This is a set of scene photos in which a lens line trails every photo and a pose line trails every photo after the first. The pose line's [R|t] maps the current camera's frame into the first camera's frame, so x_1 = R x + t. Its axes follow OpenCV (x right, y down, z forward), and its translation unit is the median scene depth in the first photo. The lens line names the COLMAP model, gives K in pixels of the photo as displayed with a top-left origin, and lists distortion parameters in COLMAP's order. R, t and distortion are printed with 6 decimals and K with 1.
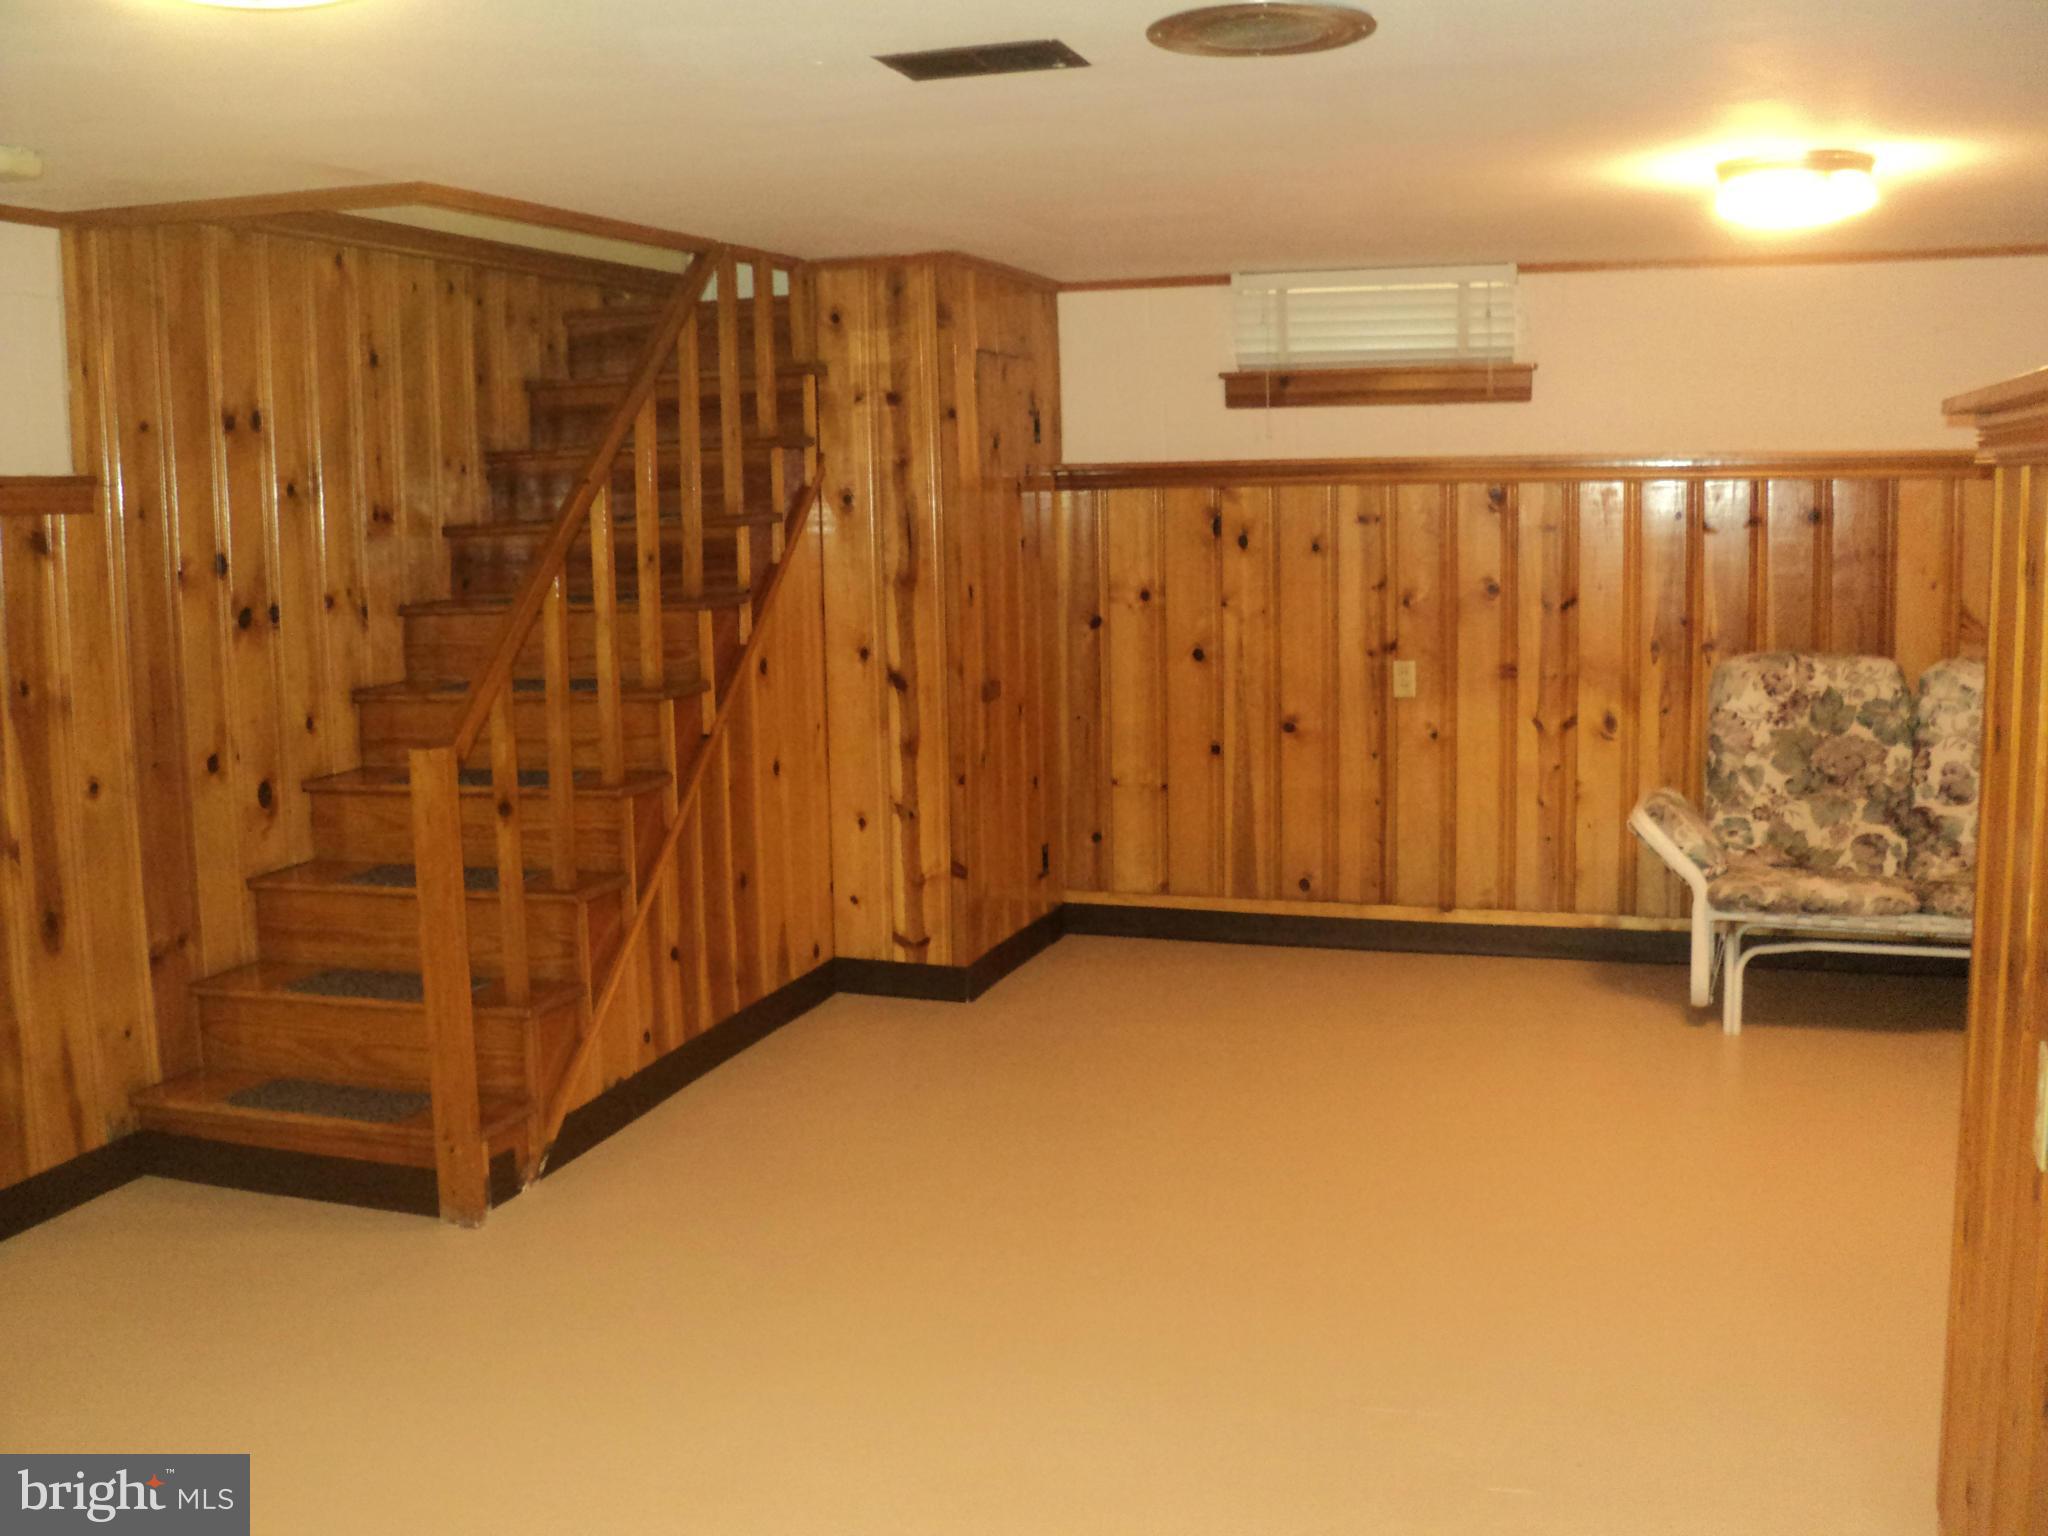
lens RADIAL K [[2109.0, 0, 1019.8], [0, 2109.0, 765.0], [0, 0, 1]] dist [-0.115950, 0.012422]
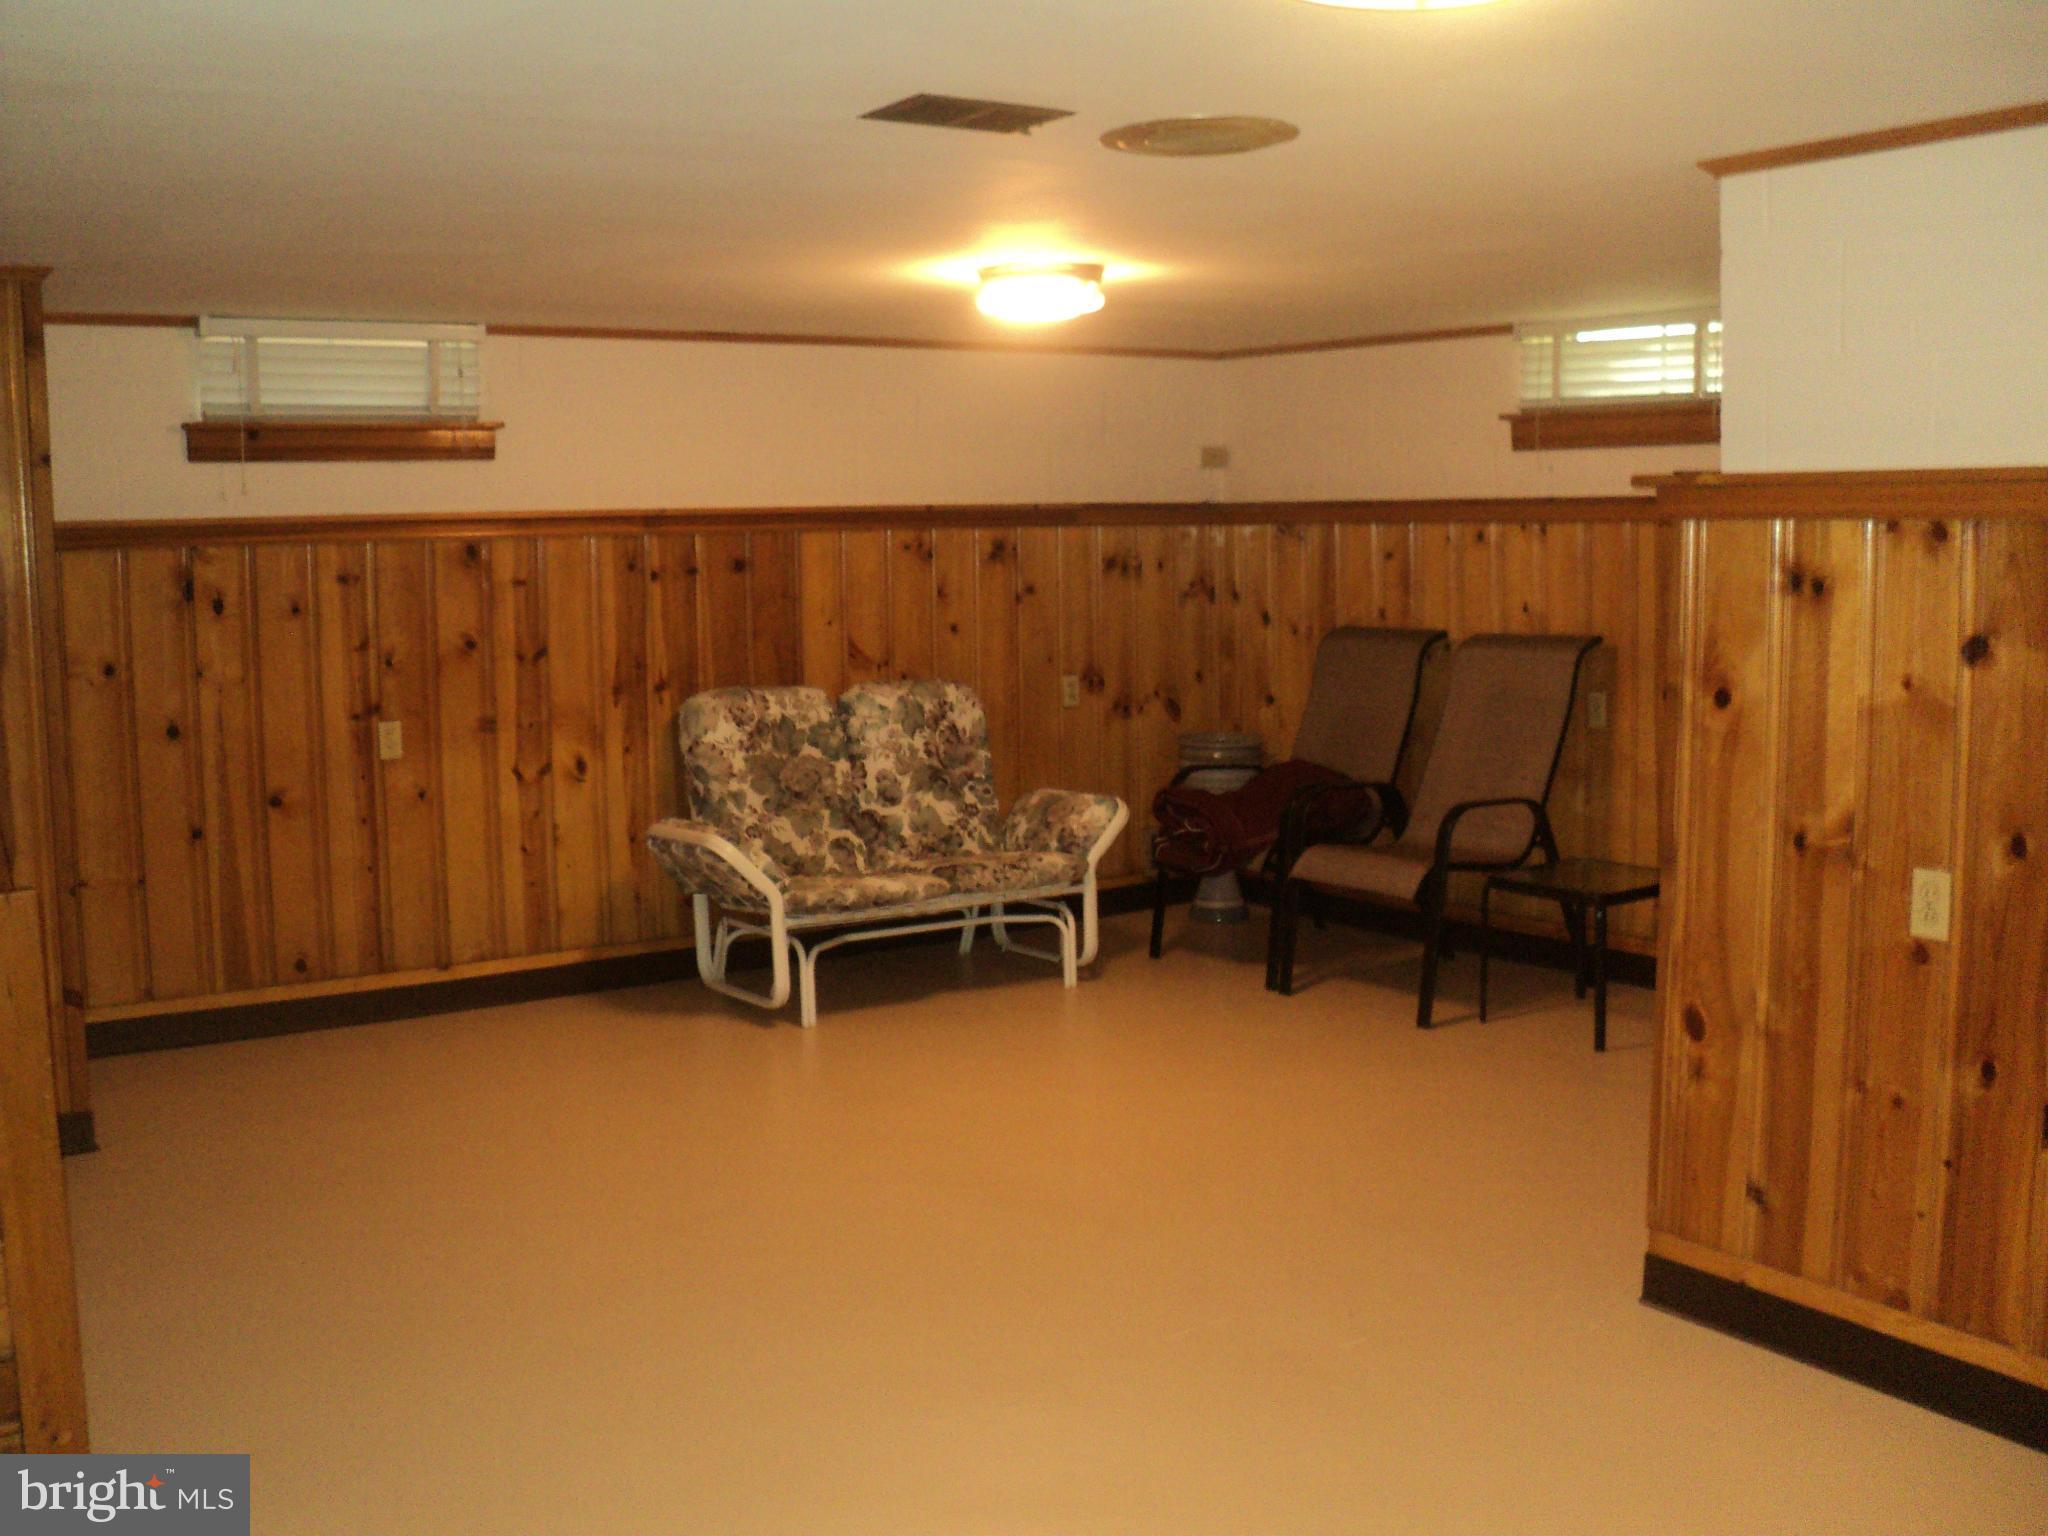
lens RADIAL K [[2109.0, 0, 1019.8], [0, 2109.0, 765.0], [0, 0, 1]] dist [-0.115950, 0.012422]
pose [[0.631127, -0.081769, 0.771358, -0.395123], [0.104840, 0.994296, 0.019622, -0.018275], [-0.768562, 0.068485, 0.636099, 0.159718]]
